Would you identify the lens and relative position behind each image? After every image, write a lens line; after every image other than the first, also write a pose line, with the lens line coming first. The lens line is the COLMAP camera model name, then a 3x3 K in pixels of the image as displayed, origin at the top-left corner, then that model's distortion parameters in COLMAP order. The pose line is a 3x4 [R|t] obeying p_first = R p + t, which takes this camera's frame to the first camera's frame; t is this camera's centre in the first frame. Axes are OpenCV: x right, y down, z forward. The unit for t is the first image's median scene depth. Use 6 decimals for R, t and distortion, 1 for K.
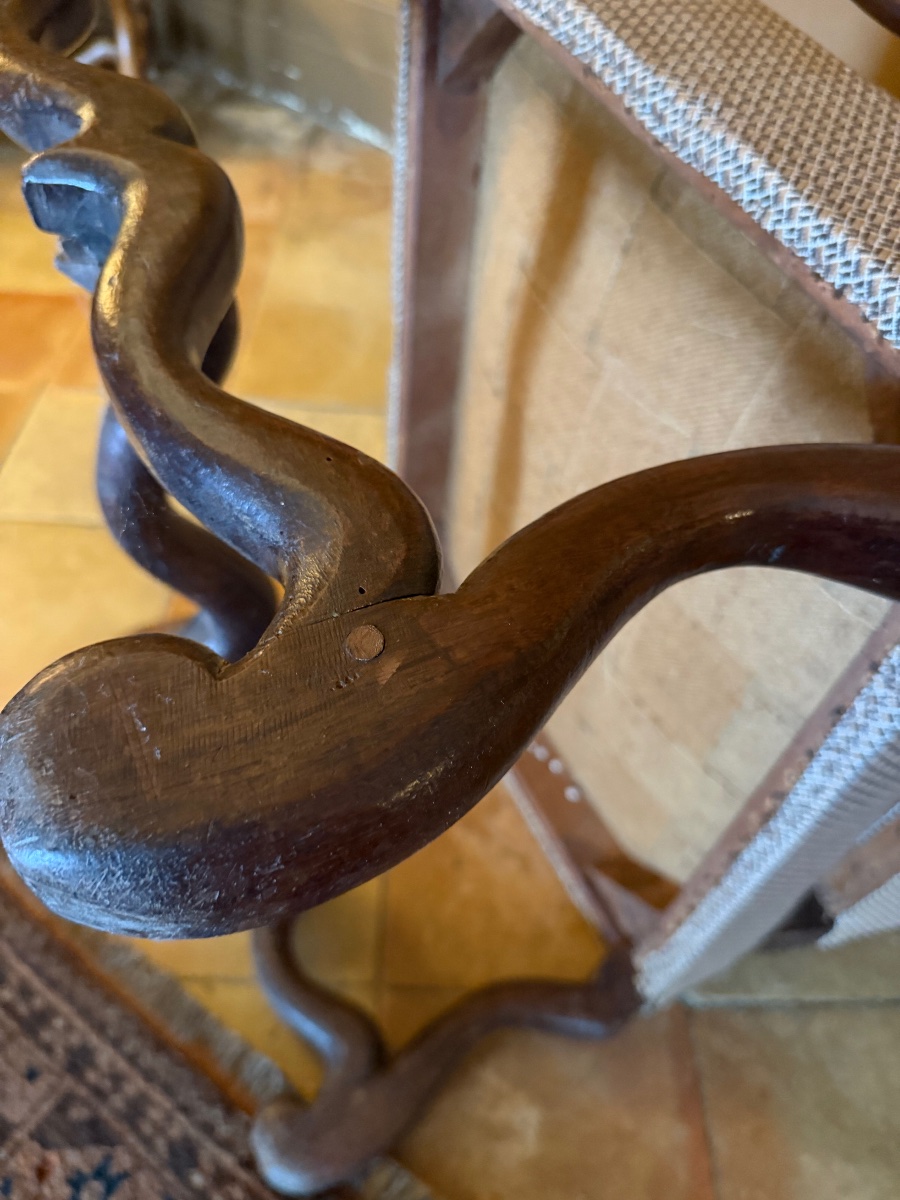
lens RADIAL K [[881.3, 0, 437.4], [0, 881.3, 615.4], [0, 0, 1]] dist [-0.017914, -0.007095]
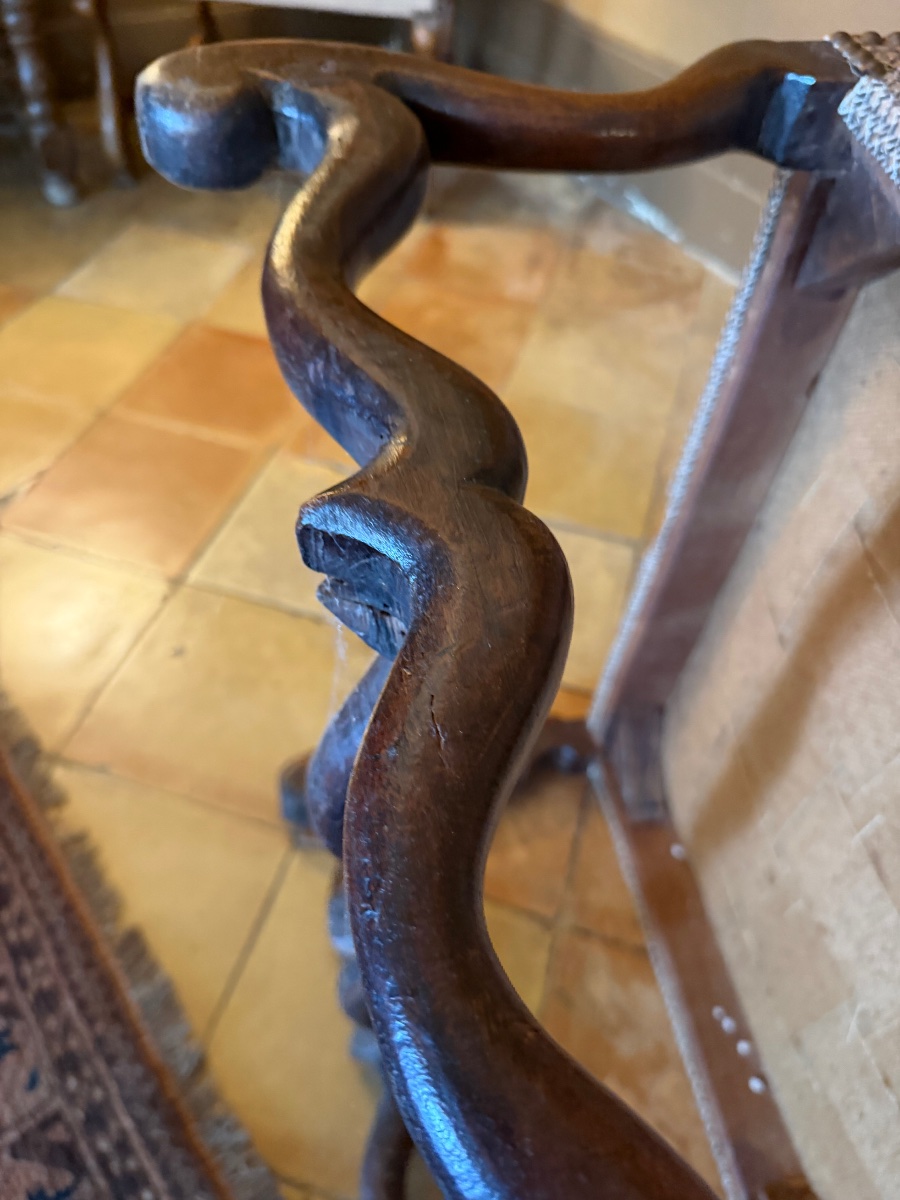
lens RADIAL K [[871.8, 0, 427.2], [0, 871.8, 617.2], [0, 0, 1]] dist [0.002197, -0.018279]
pose [[0.957982, 0.207596, -0.197925, -0.087013], [-0.211057, 0.977467, 0.003688, -0.194662], [0.194231, 0.038241, 0.980210, 0.119039]]
